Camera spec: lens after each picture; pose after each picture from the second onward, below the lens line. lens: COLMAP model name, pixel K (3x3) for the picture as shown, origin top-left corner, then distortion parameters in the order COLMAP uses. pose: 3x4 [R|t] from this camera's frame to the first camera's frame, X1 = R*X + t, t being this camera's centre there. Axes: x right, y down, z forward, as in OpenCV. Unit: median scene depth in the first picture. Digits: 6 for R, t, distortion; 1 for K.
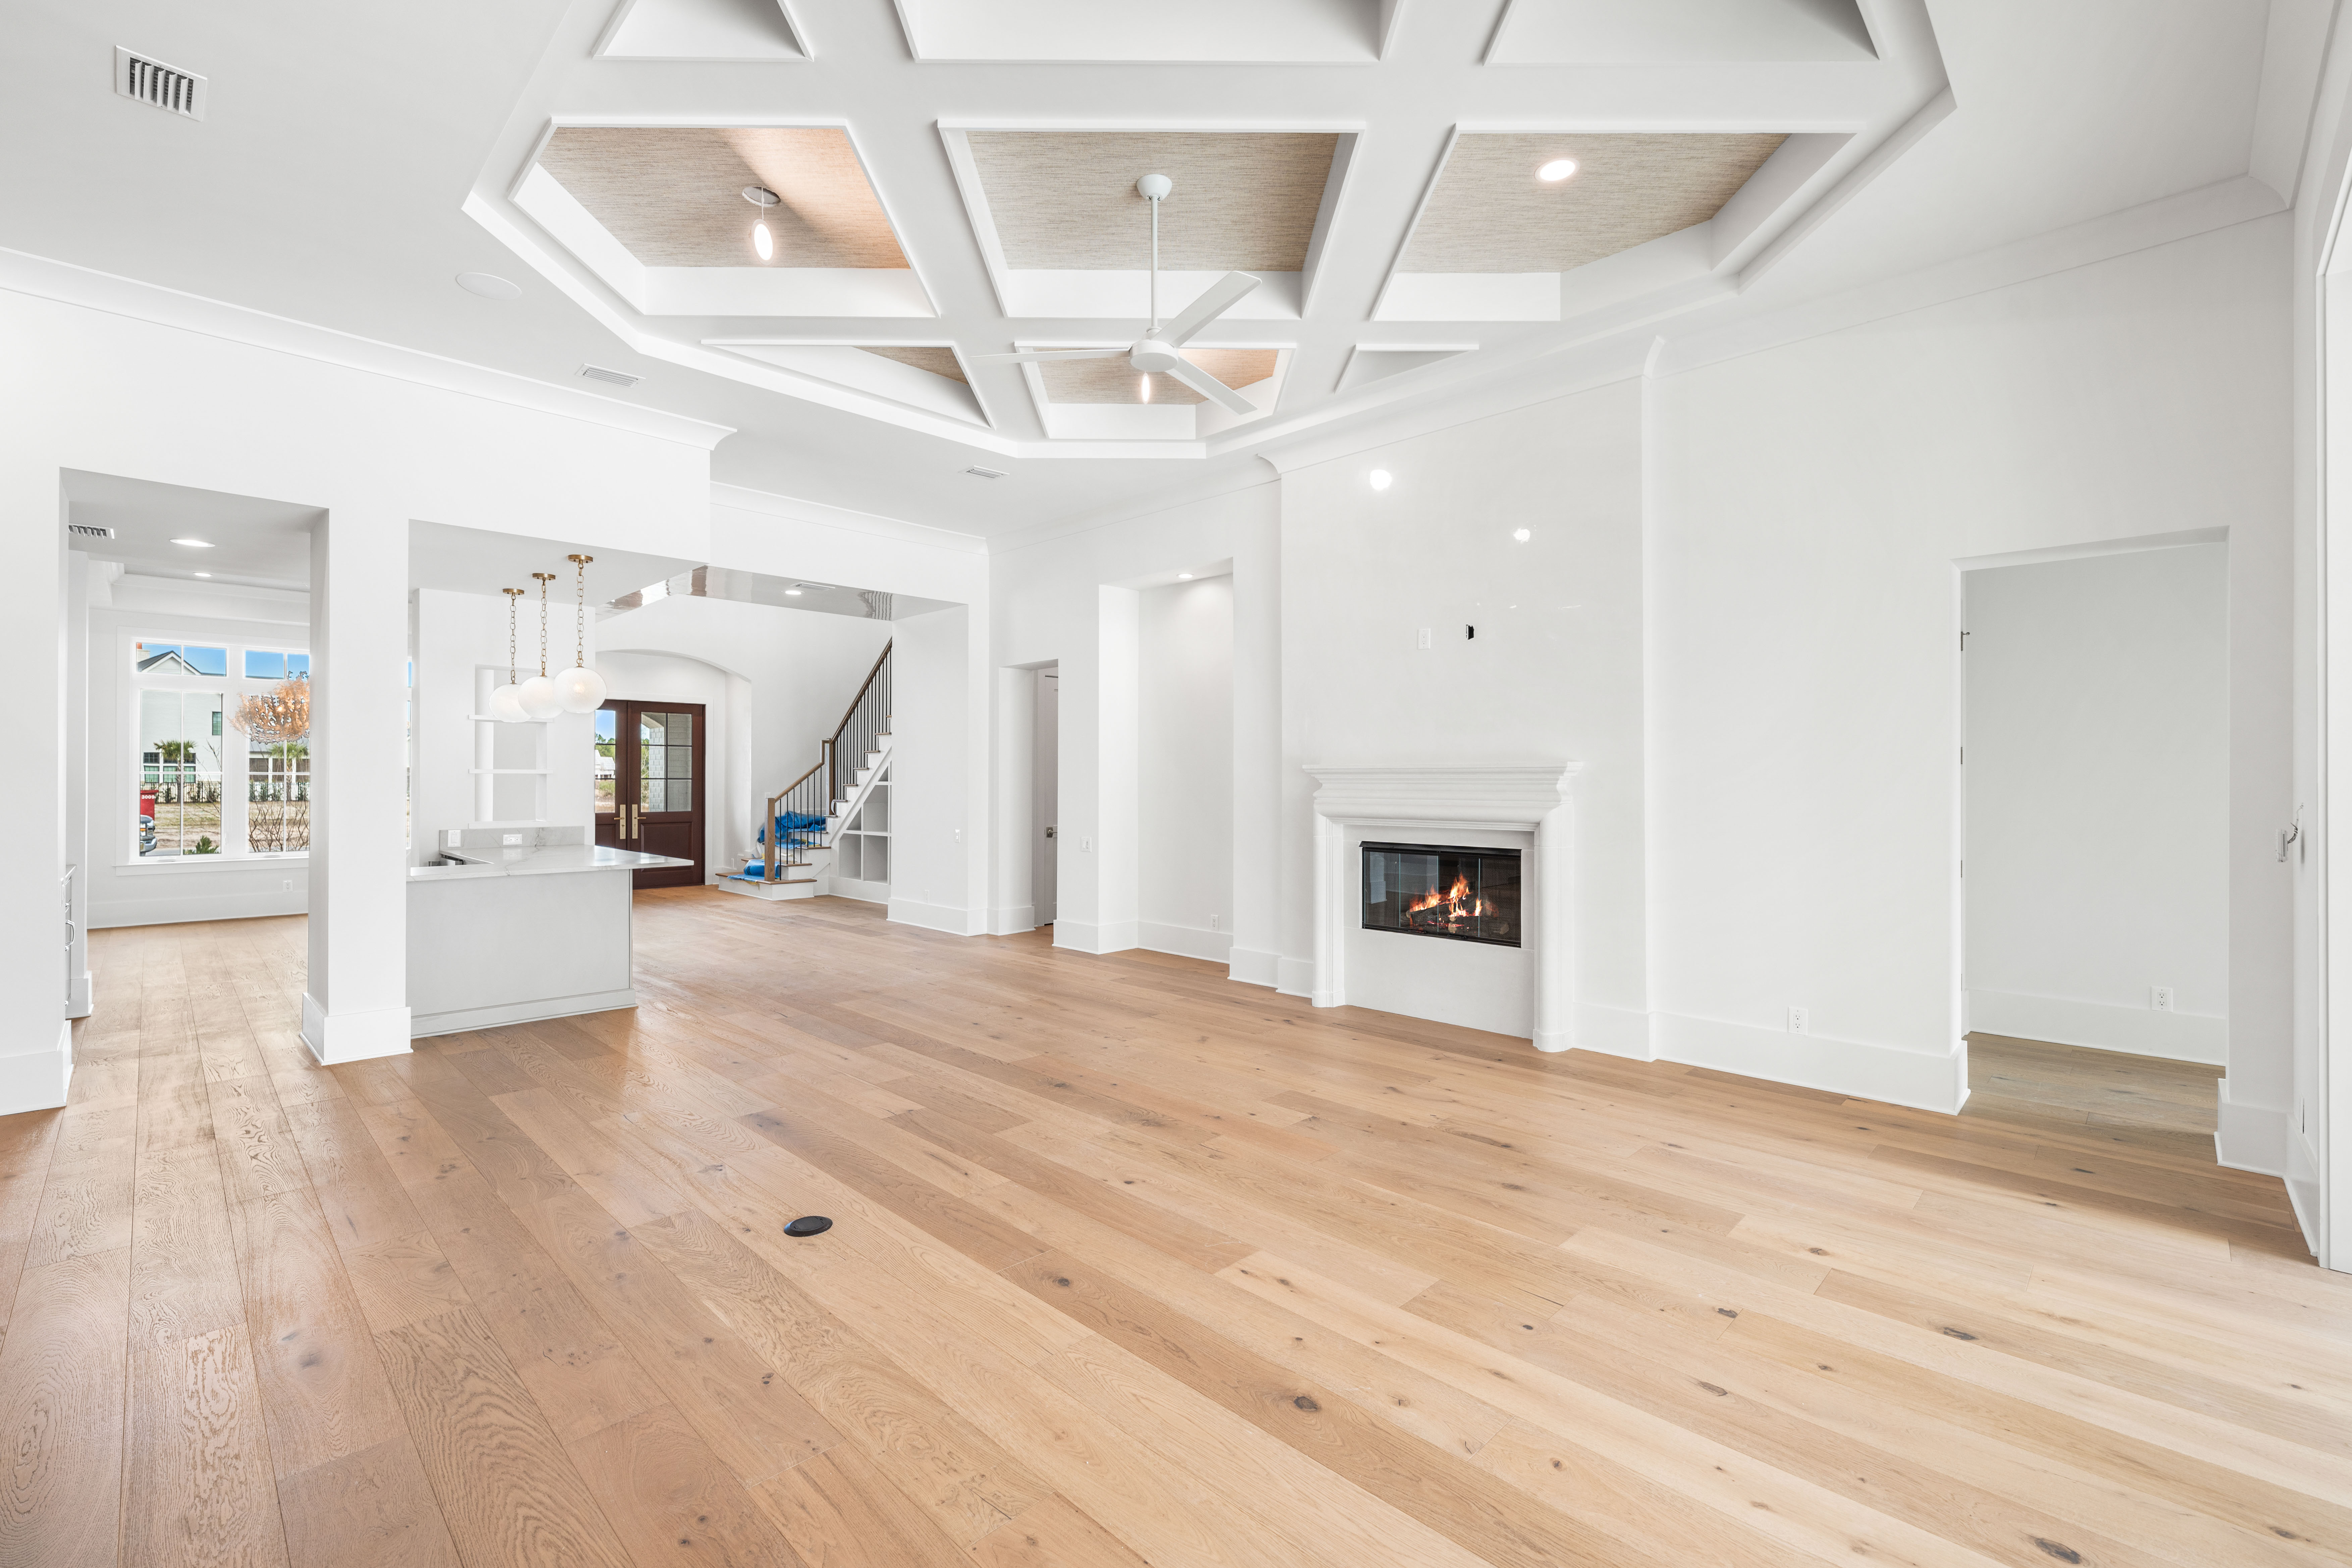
lens RADIAL K [[1011.2, 0, 1169.3], [0, 1011.2, 791.0], [0, 0, 1]] dist [-0.000487, -0.000139]
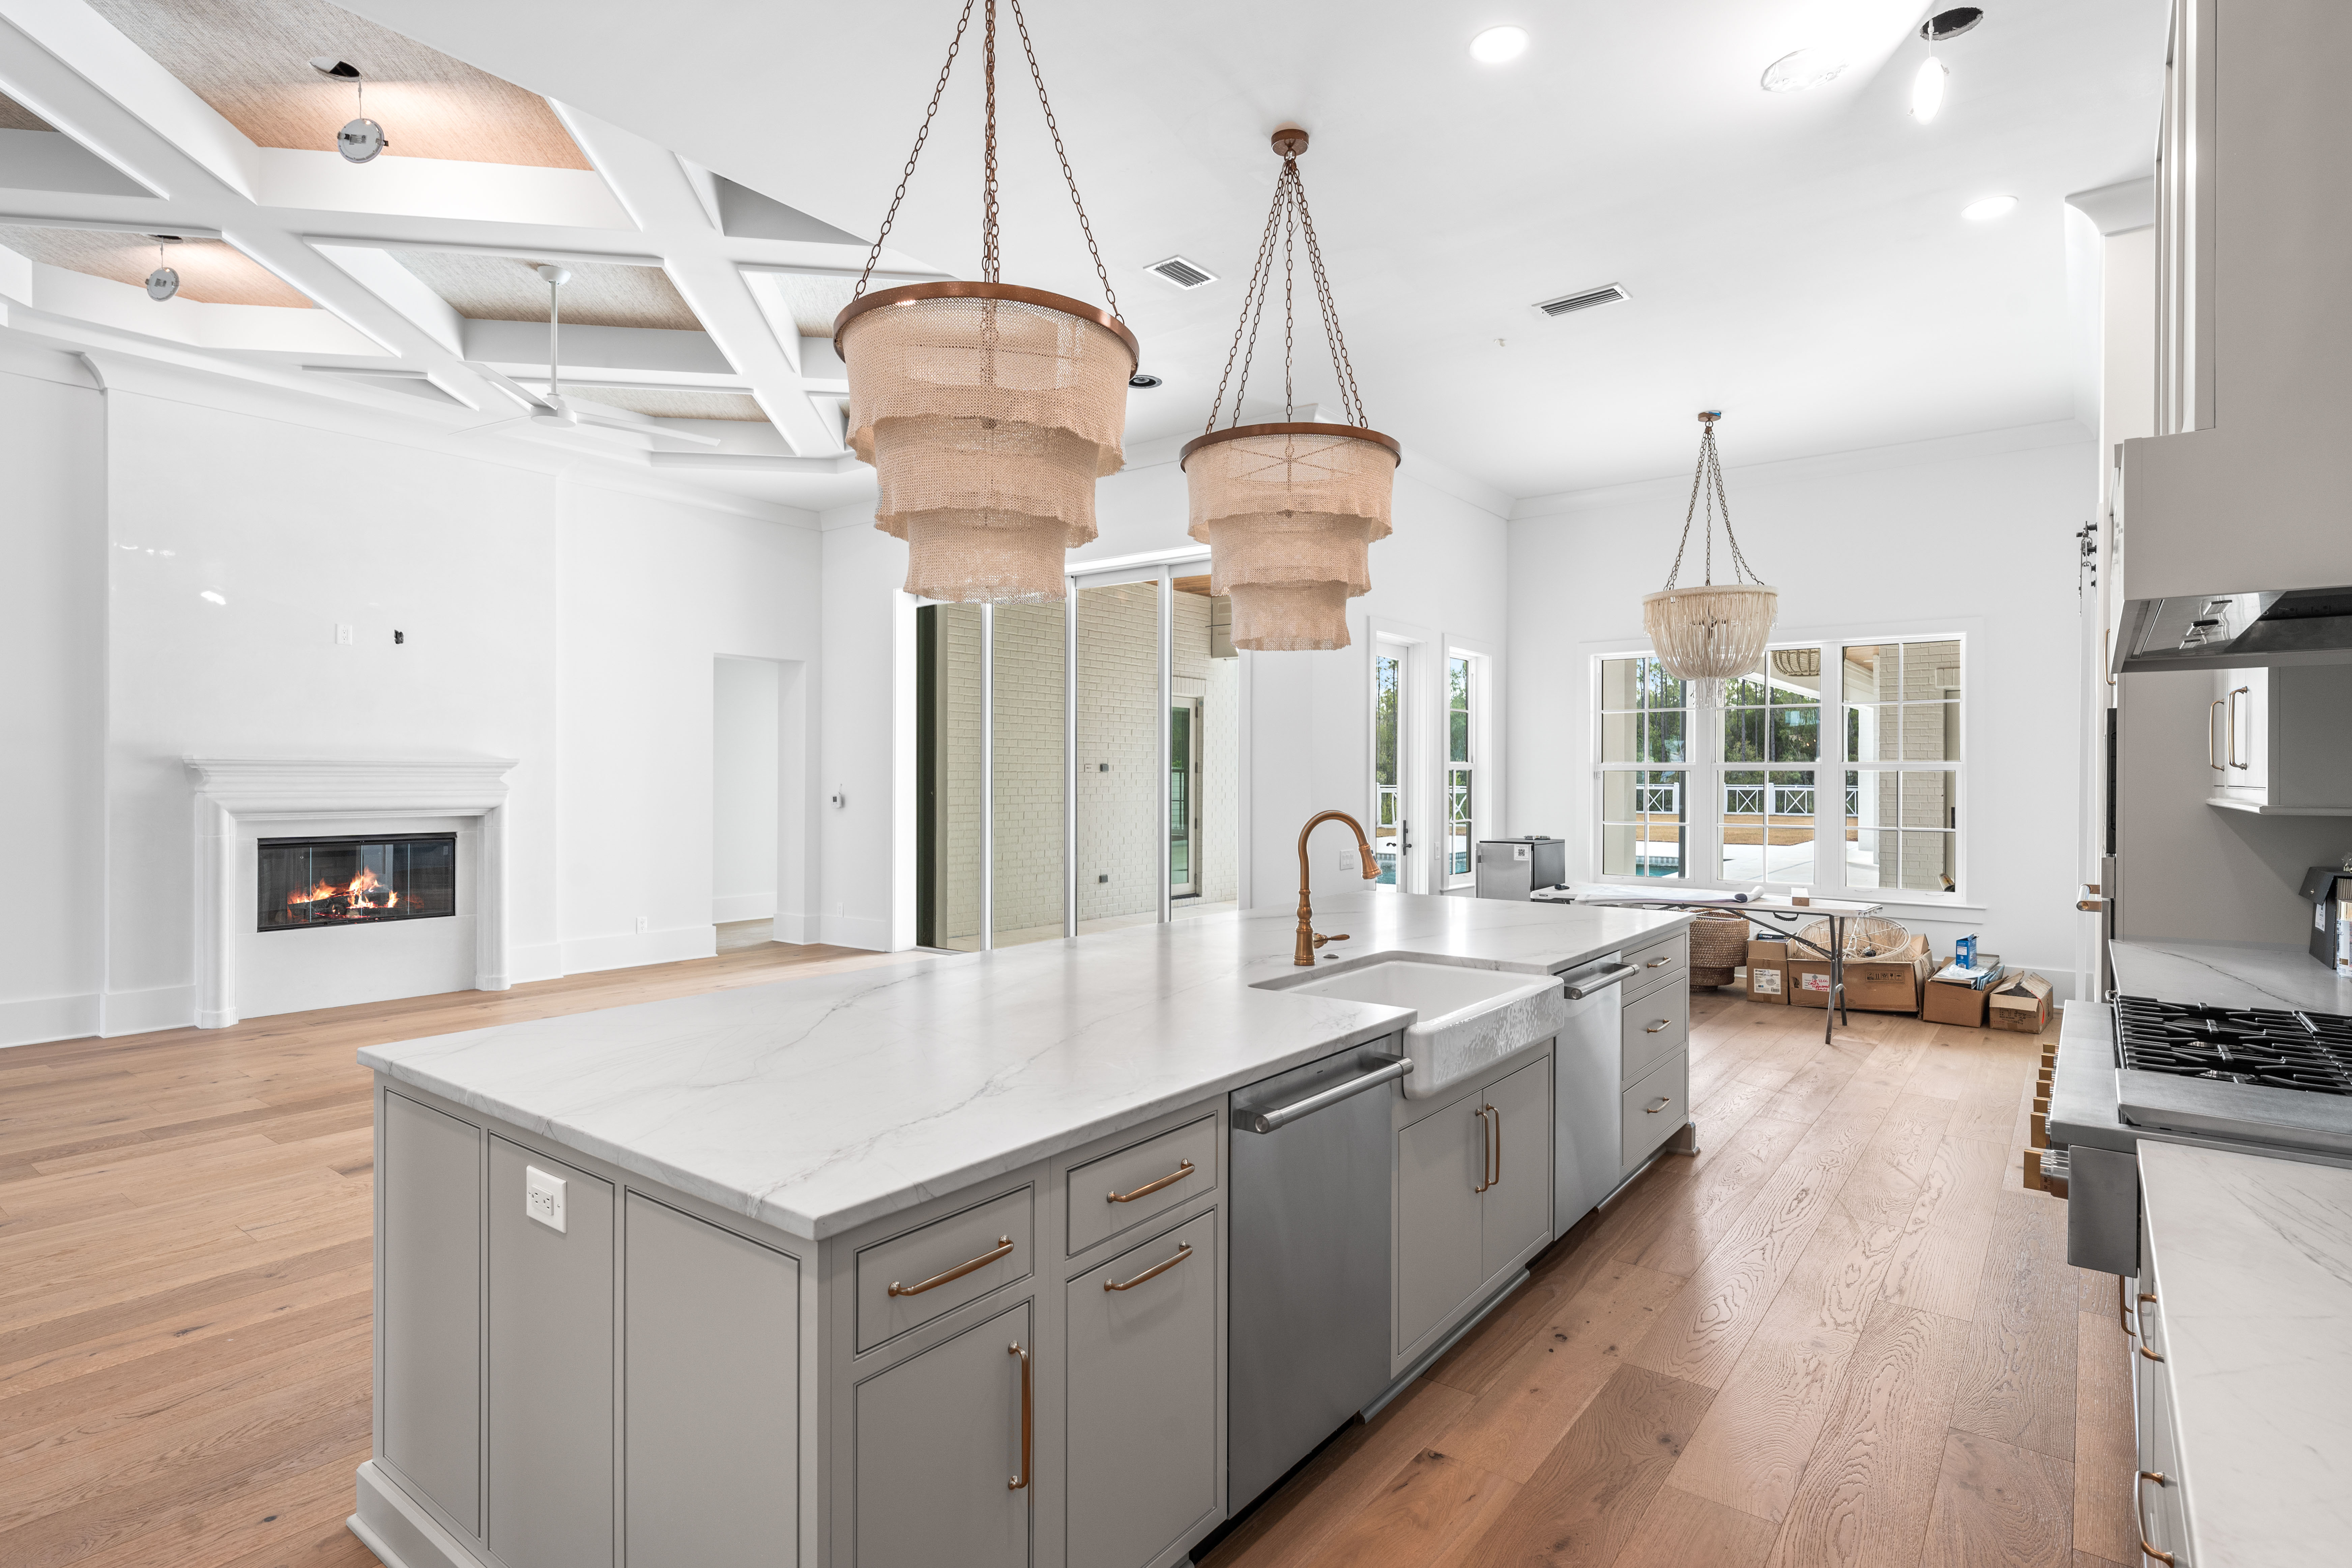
lens RADIAL K [[1189.0, 0, 1178.3], [0, 1189.0, 786.4], [0, 0, 1]] dist [-0.003626, -0.000112]
pose [[-0.111013, -0.007871, 0.993788, -1.011321], [0.002454, 0.999963, 0.008195, -0.004720], [-0.993816, 0.003348, -0.110989, 0.292719]]
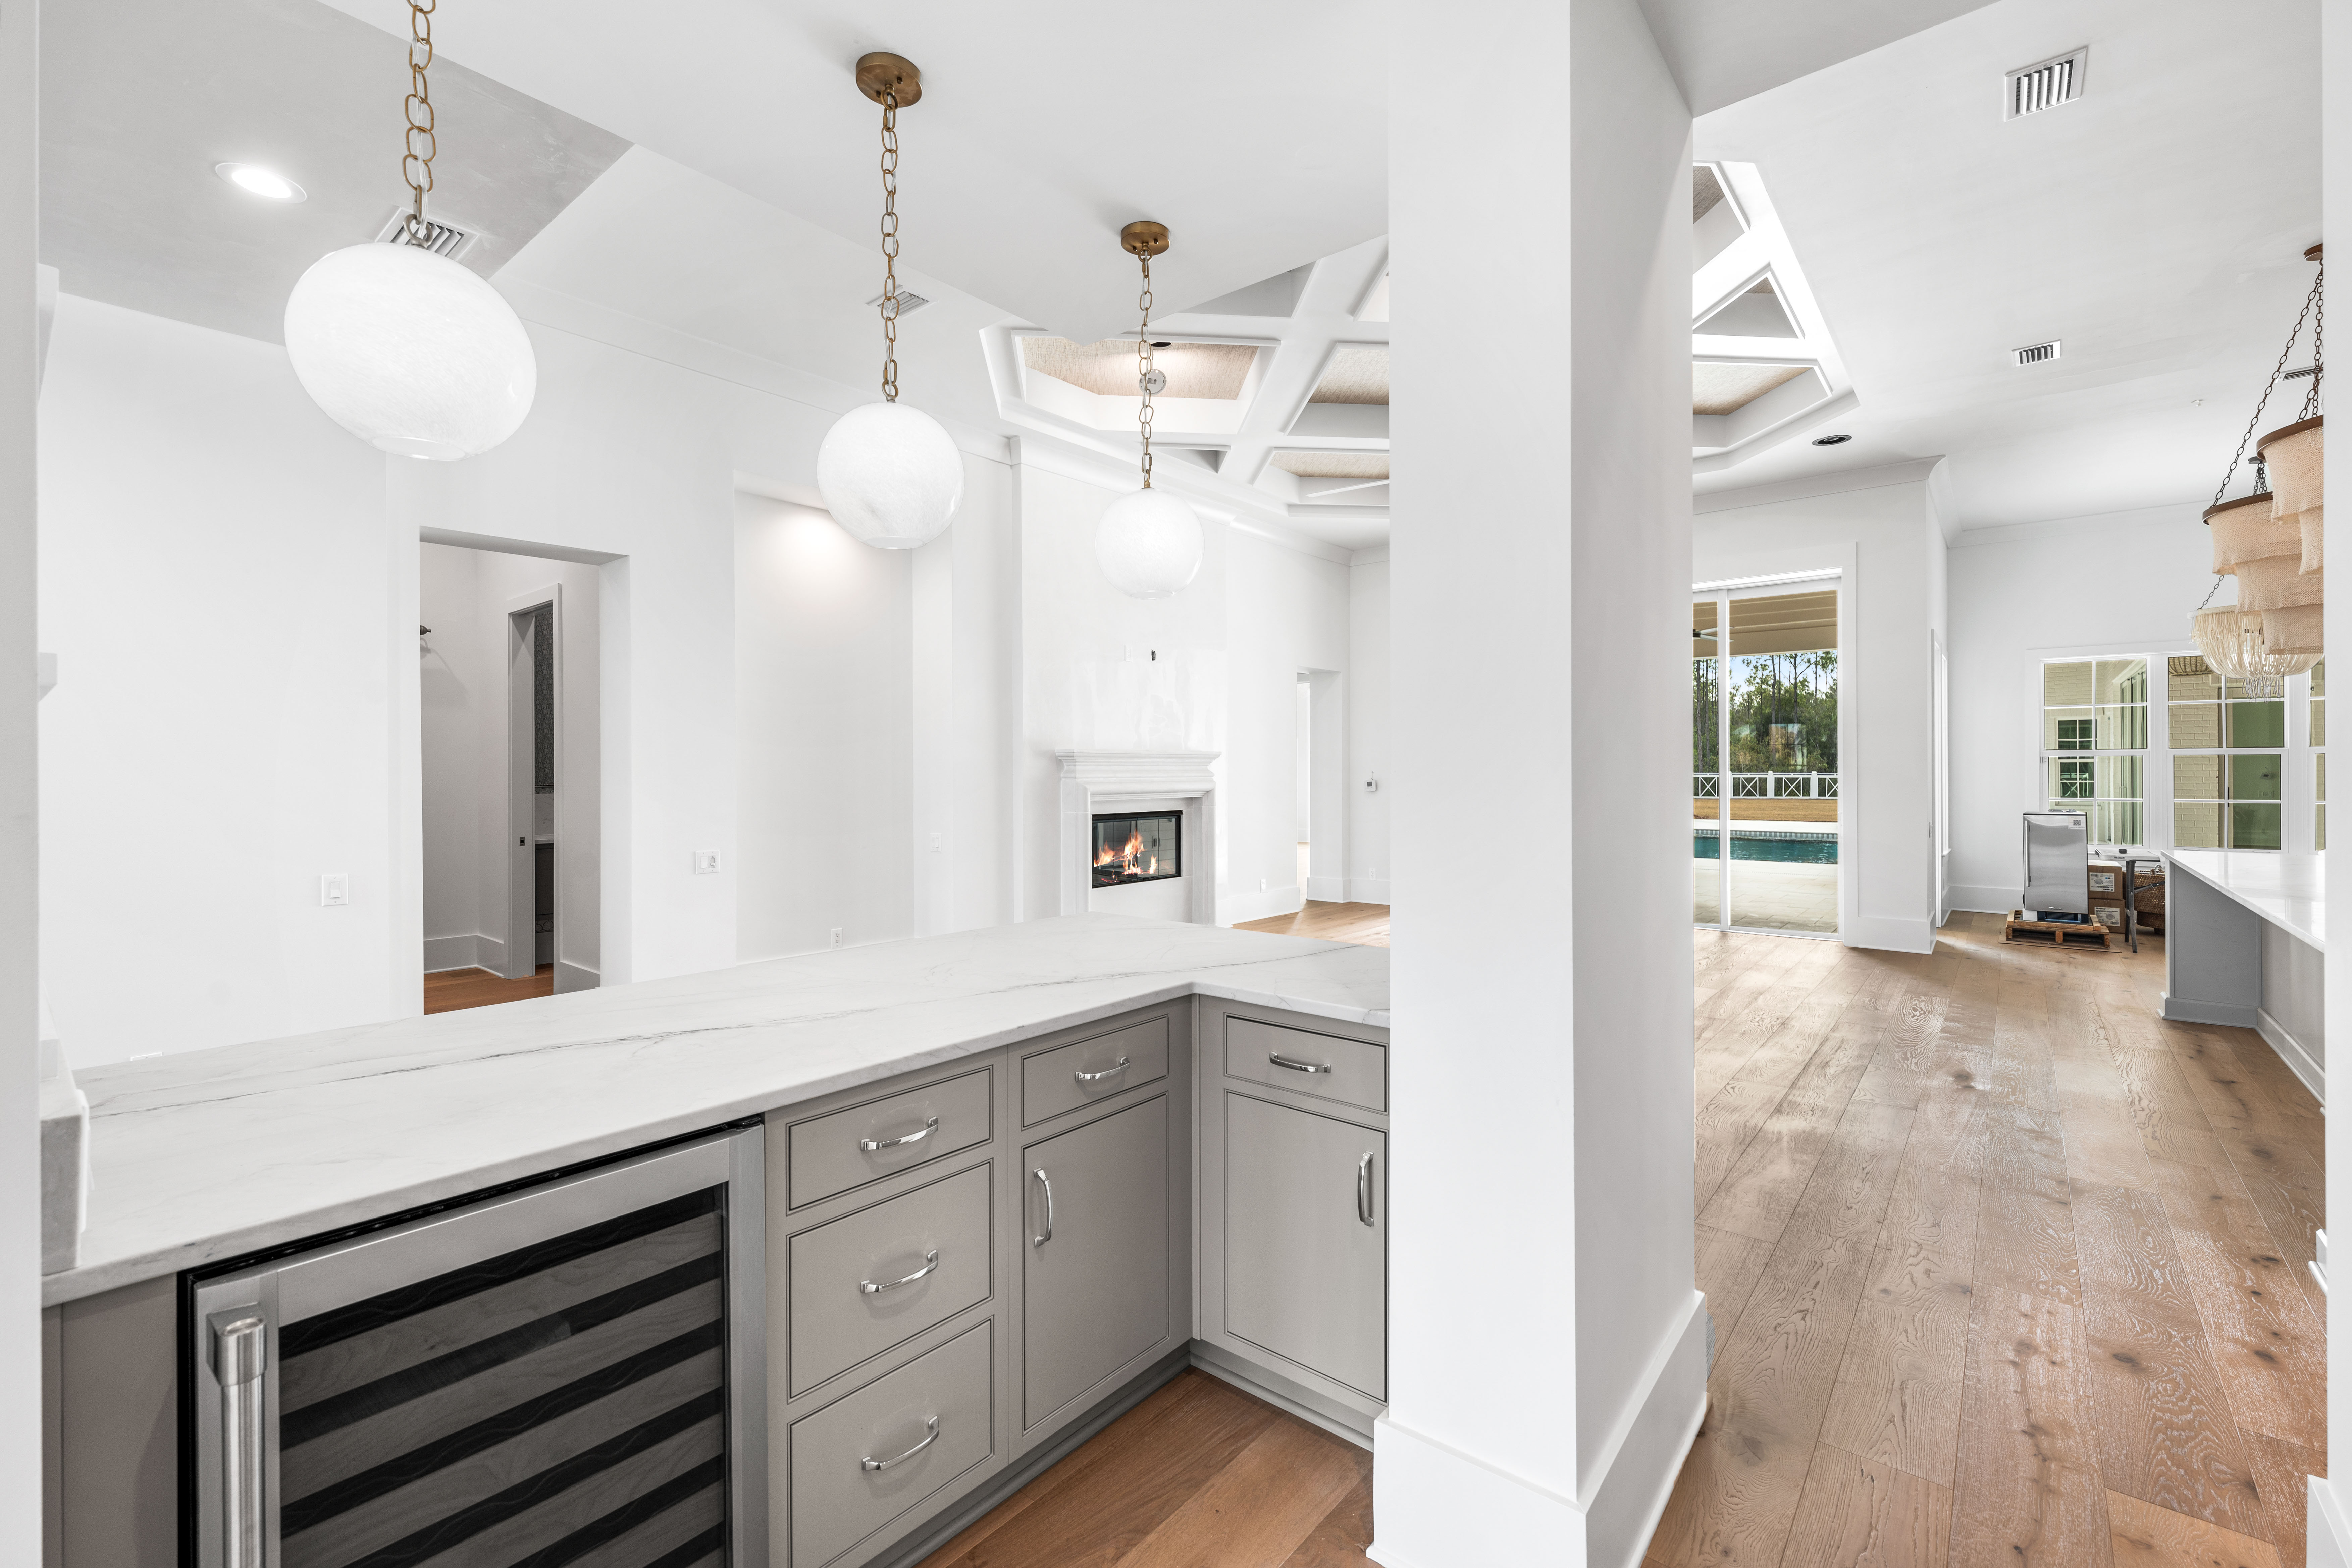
lens RADIAL K [[1011.2, 0, 1178.1], [0, 1011.2, 773.5], [0, 0, 1]] dist [-0.000487, -0.000139]
pose [[-0.074219, -0.008615, 0.997205, -1.013049], [0.001185, 0.999961, 0.008727, -0.008126], [-0.997241, 0.001830, -0.074206, 1.012968]]
